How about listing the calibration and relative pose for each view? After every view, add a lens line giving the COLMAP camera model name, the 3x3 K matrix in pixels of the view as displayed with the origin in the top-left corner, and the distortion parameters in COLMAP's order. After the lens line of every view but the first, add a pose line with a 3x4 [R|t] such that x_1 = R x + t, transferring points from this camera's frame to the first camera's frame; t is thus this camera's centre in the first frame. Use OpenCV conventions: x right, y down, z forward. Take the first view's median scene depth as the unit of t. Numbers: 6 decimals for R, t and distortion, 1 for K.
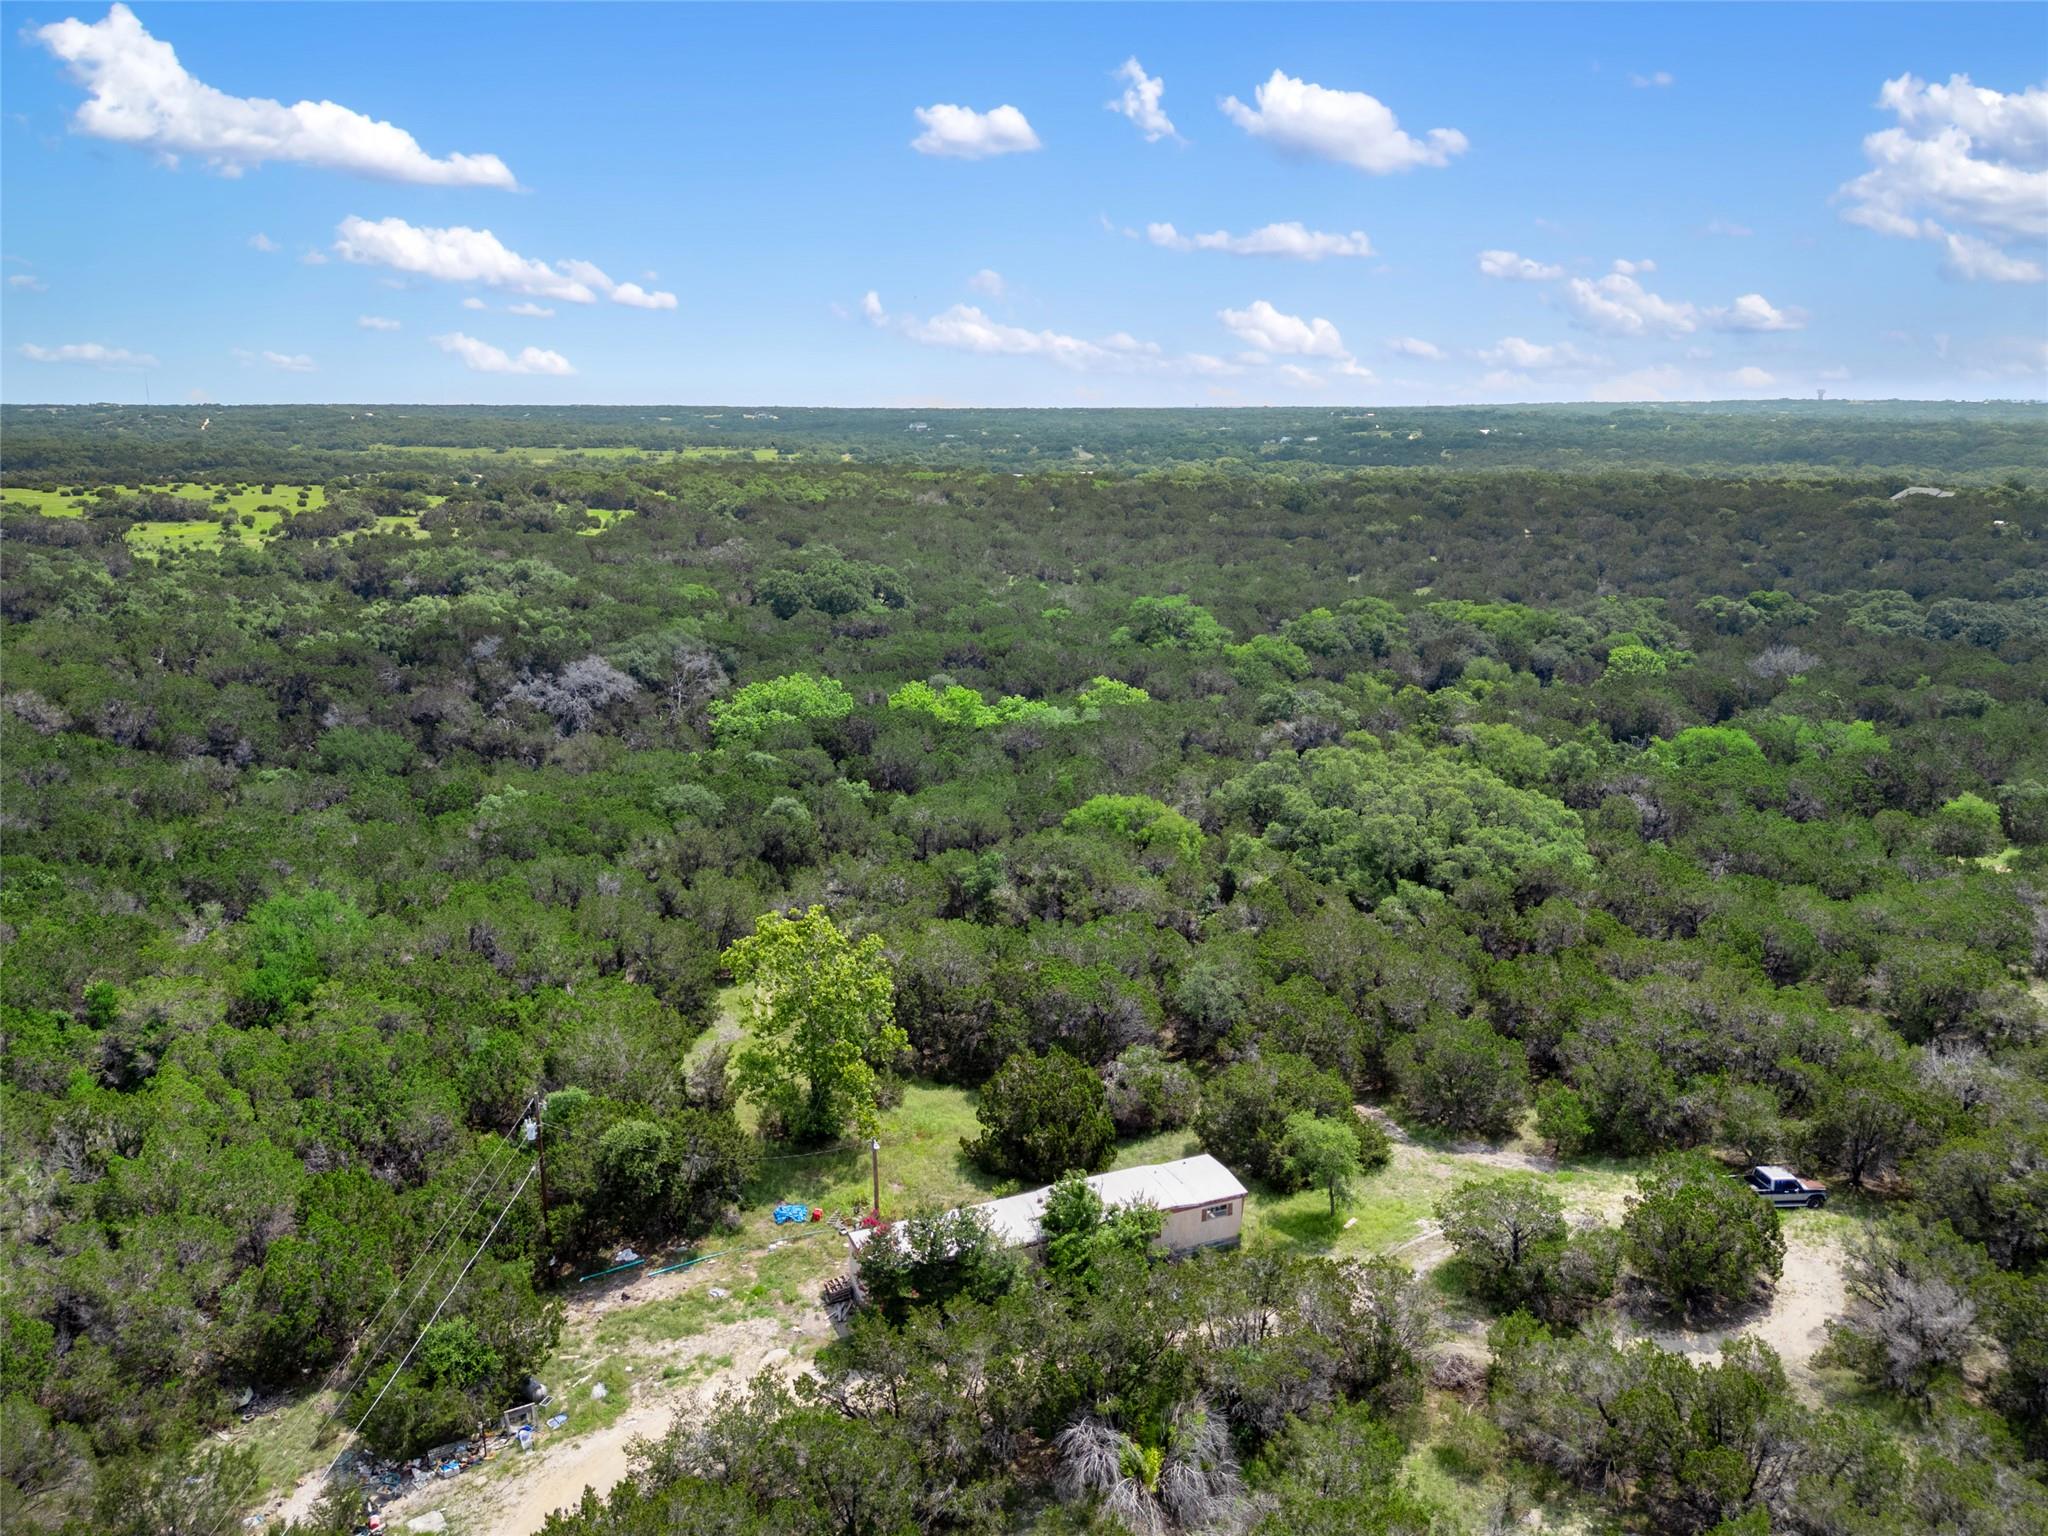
lens RADIAL K [[1447.2, 0, 1020.3], [0, 1447.2, 770.0], [0, 0, 1]] dist [0.052237, -0.031895]
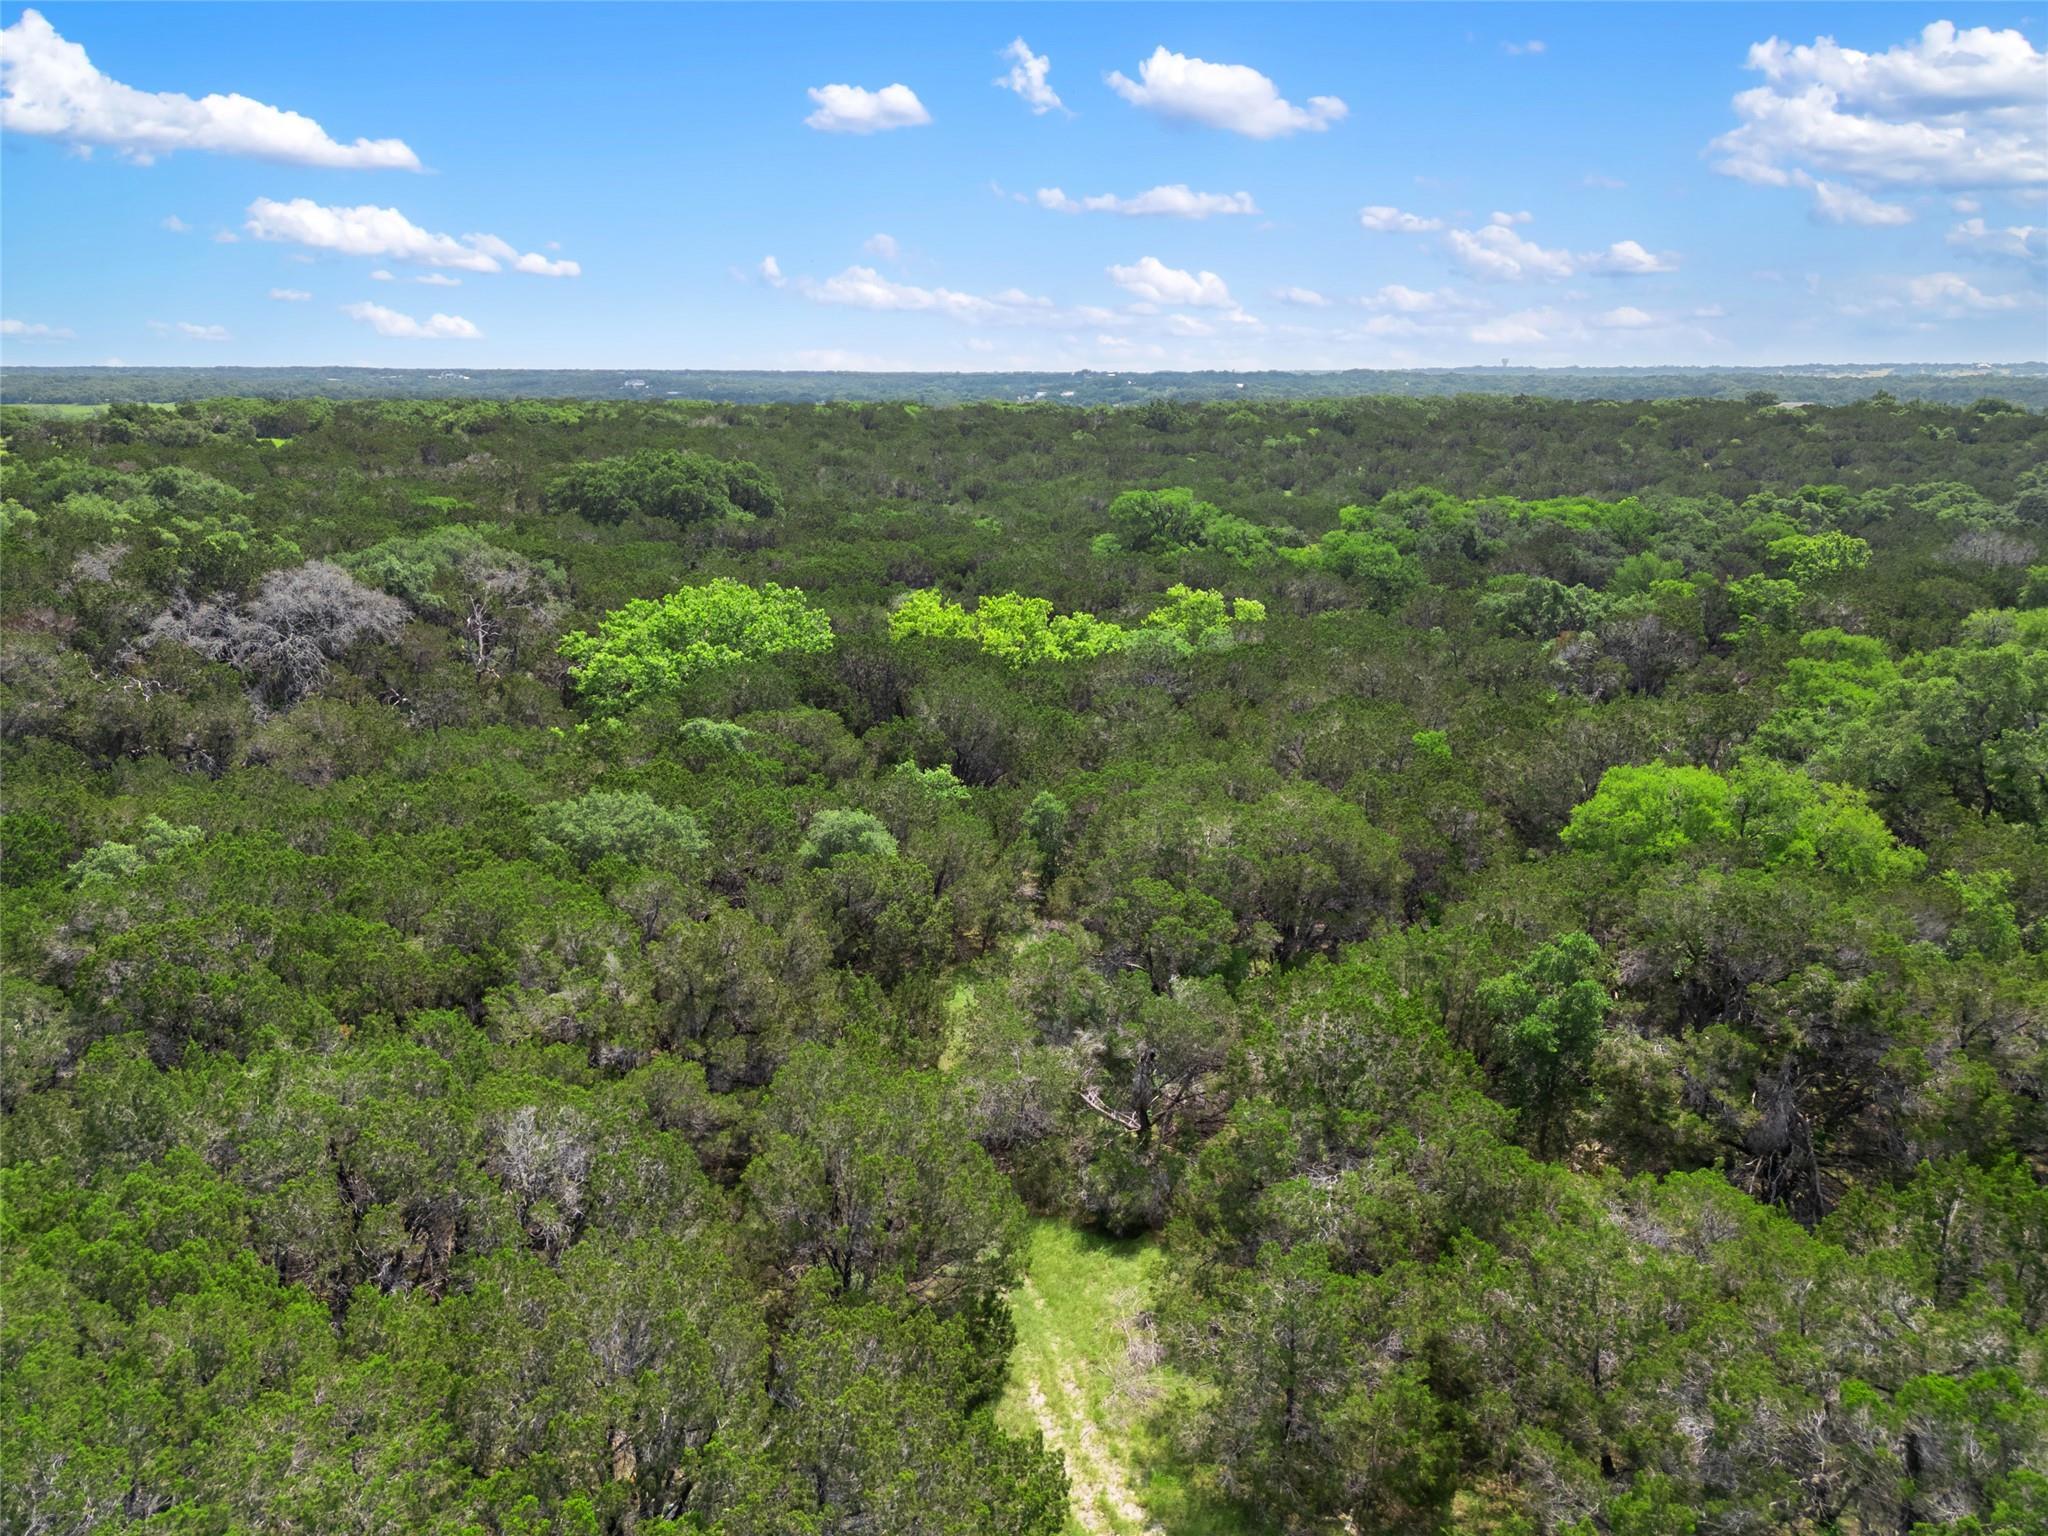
lens RADIAL K [[1457.8, 0, 1018.7], [0, 1457.8, 773.0], [0, 0, 1]] dist [0.081524, -0.088081]
pose [[0.981695, -0.051442, 0.183384, -0.146658], [0.048565, 0.998617, 0.020149, 0.001023], [-0.184166, -0.010875, 0.982835, 0.424862]]
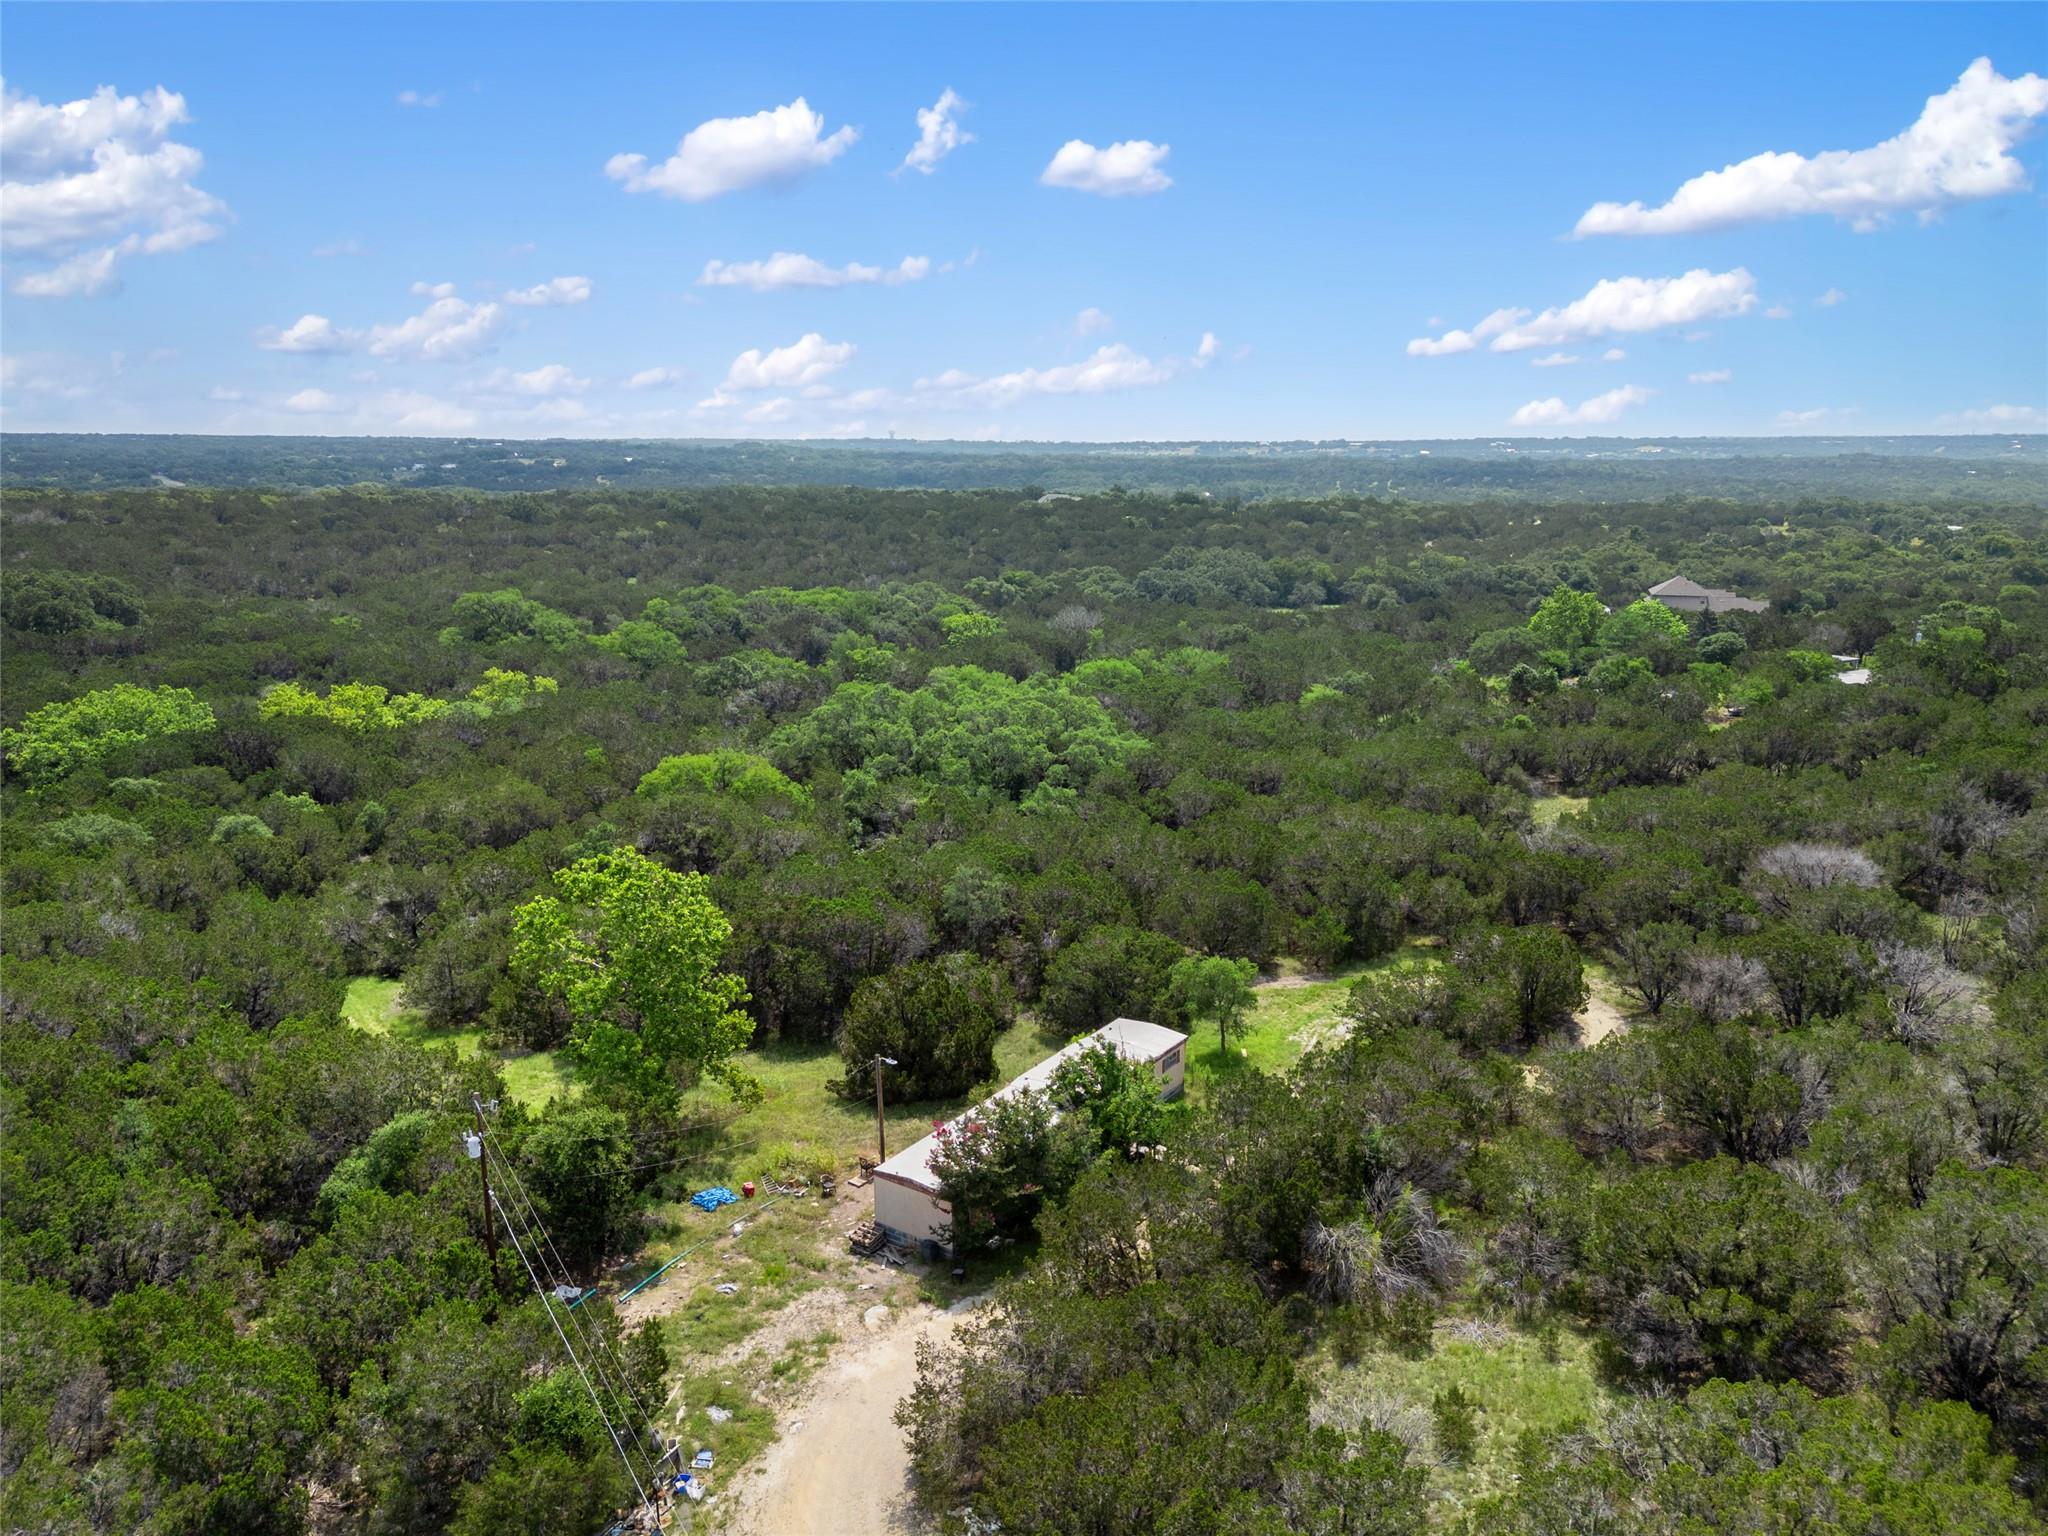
lens RADIAL K [[1471.7, 0, 1021.7], [0, 1471.7, 771.6], [0, 0, 1]] dist [0.081840, -0.093193]
pose [[0.837244, -0.116216, 0.534337, -0.180998], [0.130654, 0.991368, 0.010899, 0.032486], [-0.530991, 0.060688, 0.845202, 0.074335]]
